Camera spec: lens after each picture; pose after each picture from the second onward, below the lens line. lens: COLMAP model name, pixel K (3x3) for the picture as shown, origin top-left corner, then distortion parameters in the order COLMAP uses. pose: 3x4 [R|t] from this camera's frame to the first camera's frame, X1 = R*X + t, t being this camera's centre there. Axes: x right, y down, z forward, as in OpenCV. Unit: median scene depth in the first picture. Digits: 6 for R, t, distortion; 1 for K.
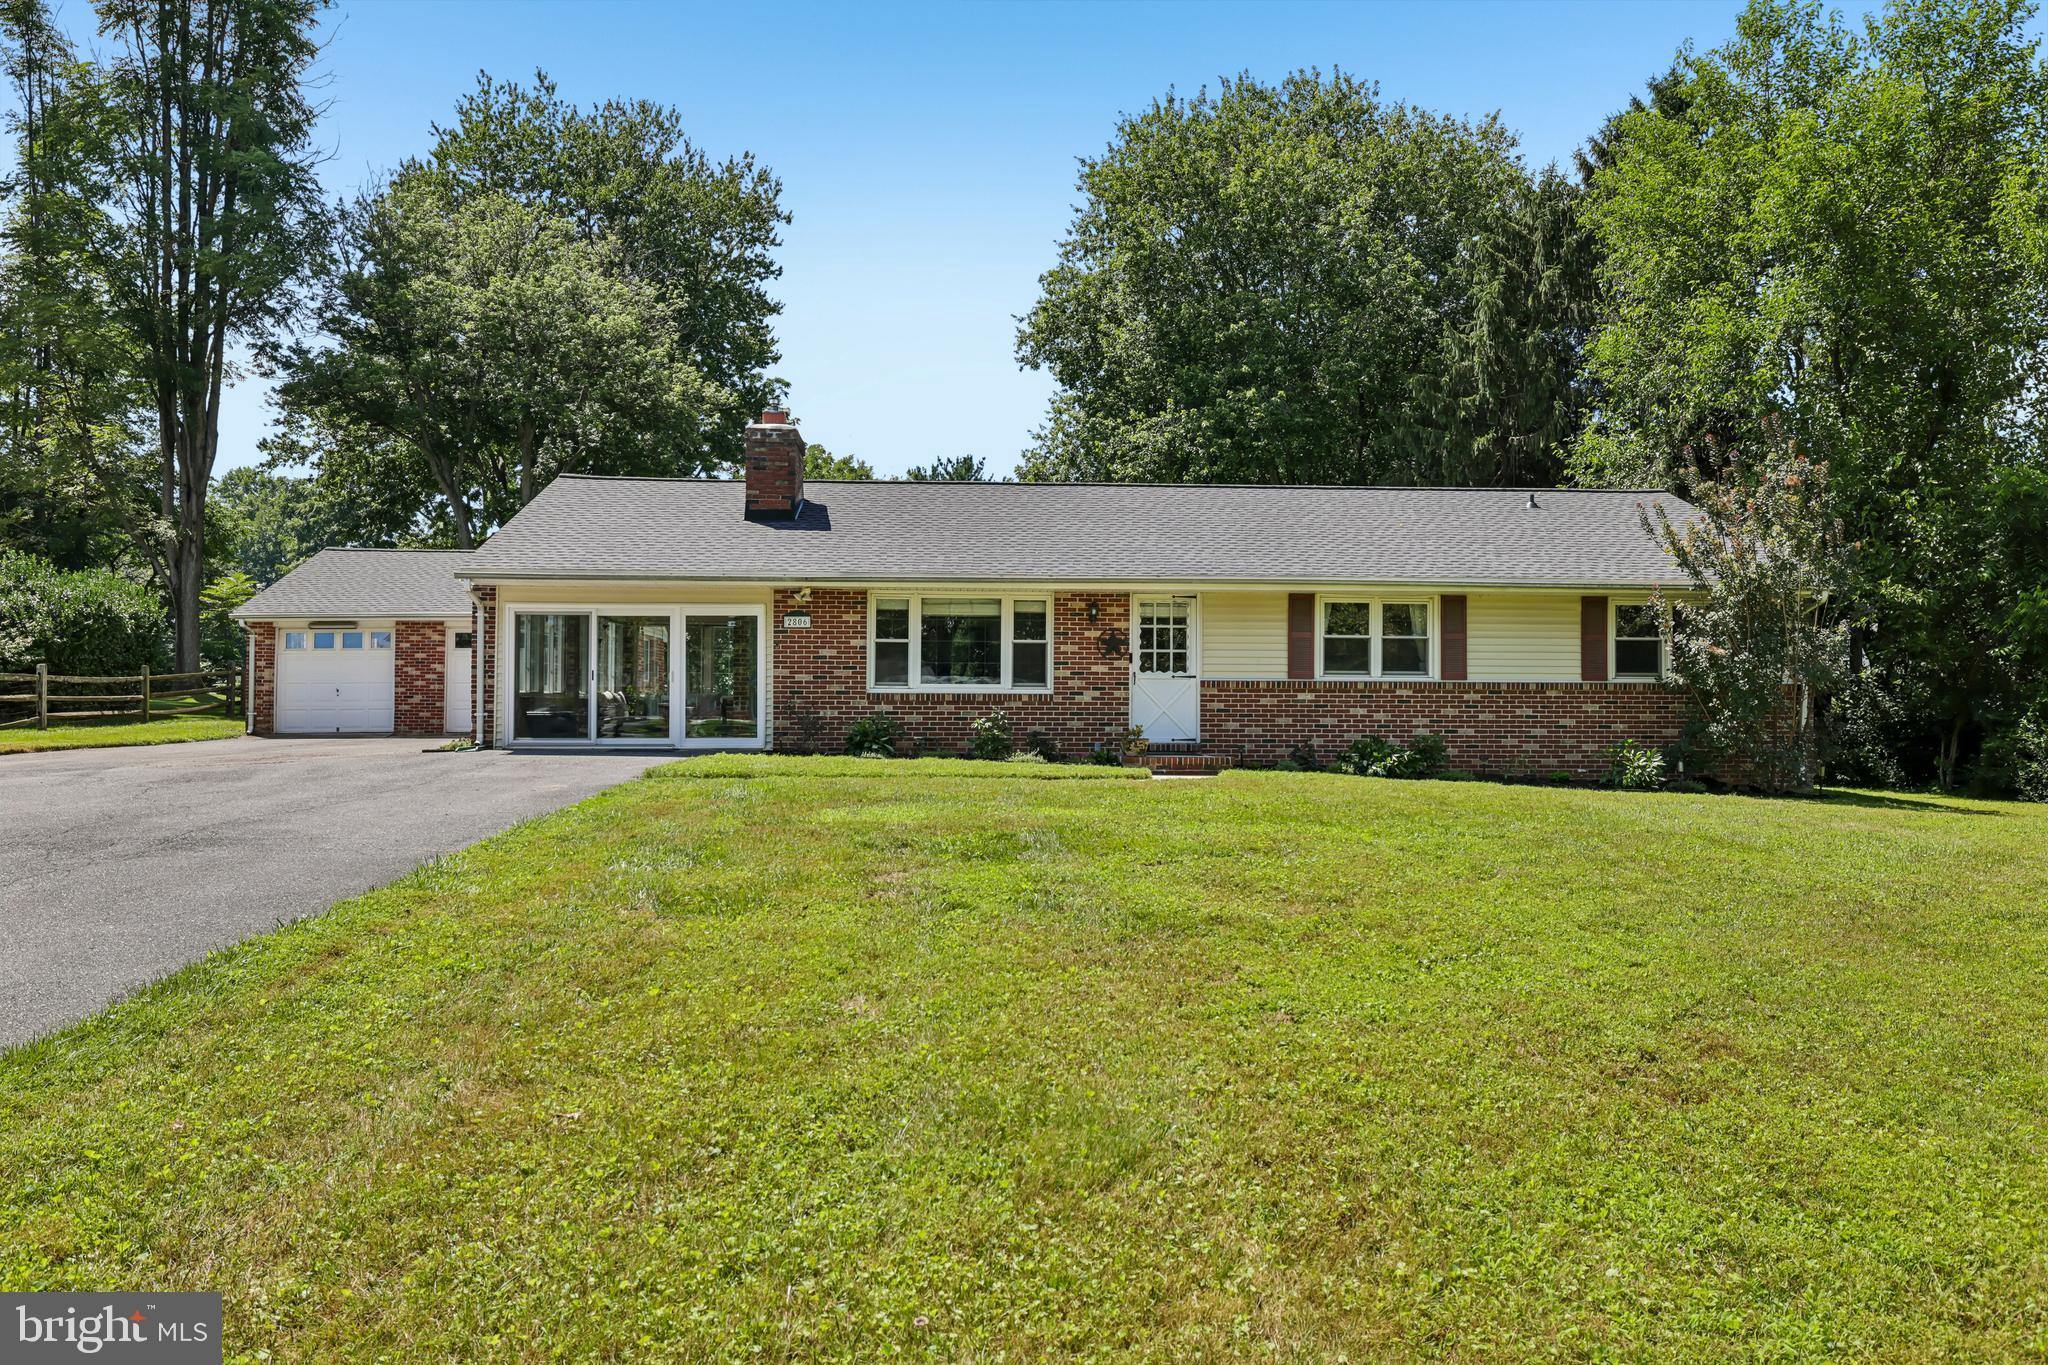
lens RADIAL K [[1406.9, 0, 1024.0], [0, 1406.9, 690.1], [0, 0, 1]] dist [0.002812, -0.005921]
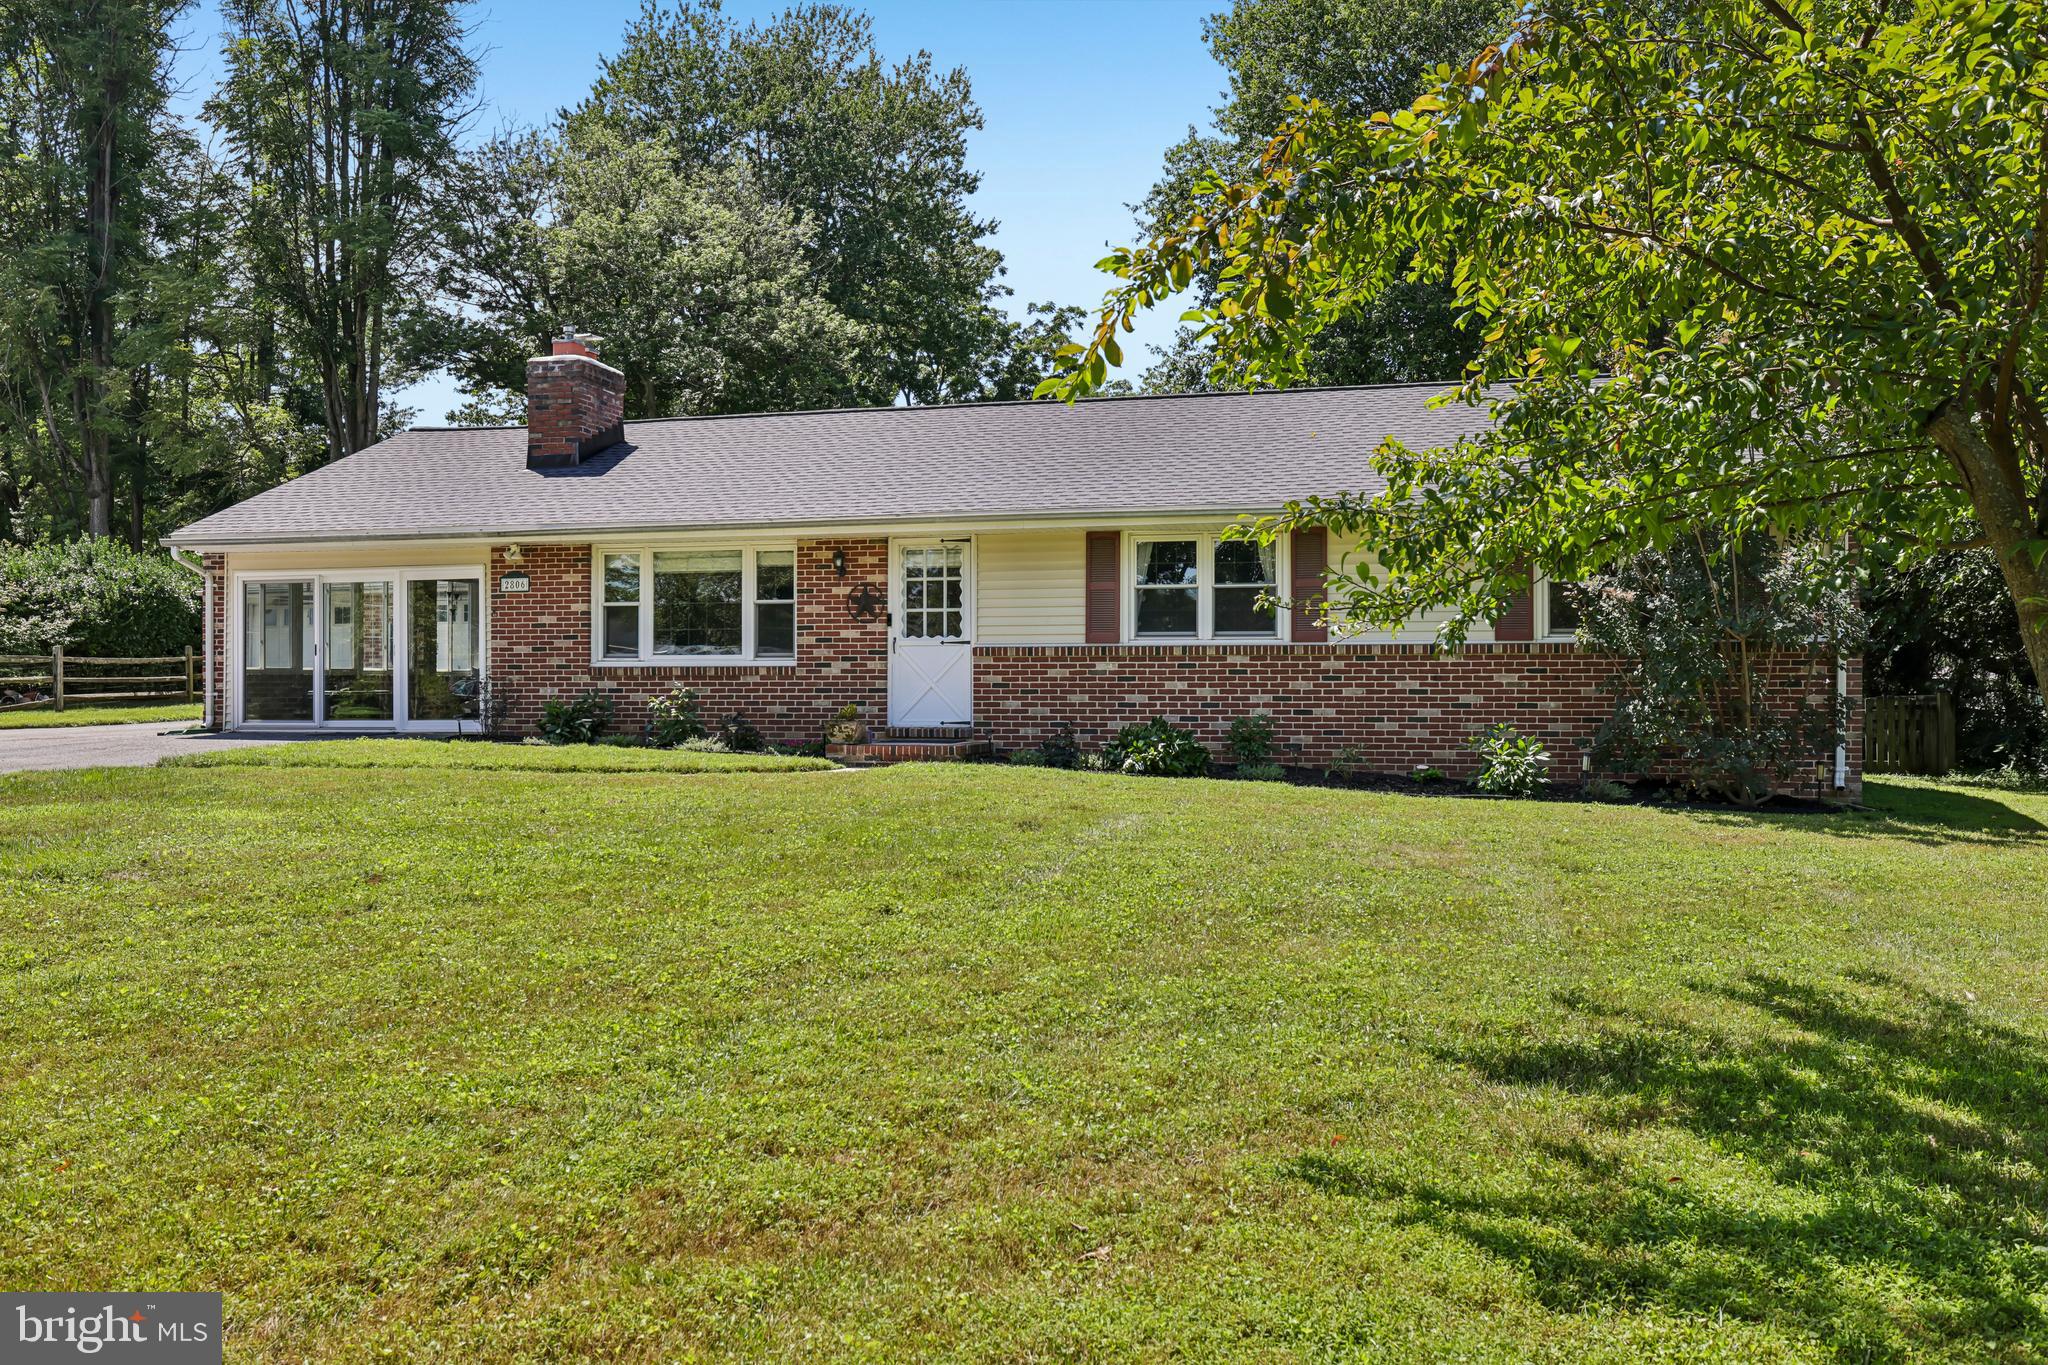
lens RADIAL K [[1607.1, 0, 1024.0], [0, 1607.1, 677.9], [0, 0, 1]] dist [0.034972, 0.005072]
pose [[0.949953, -0.006900, -0.312316, 0.429530], [0.009504, 0.999932, 0.006815, 0.004401], [0.312247, -0.009443, 0.949954, 0.160698]]
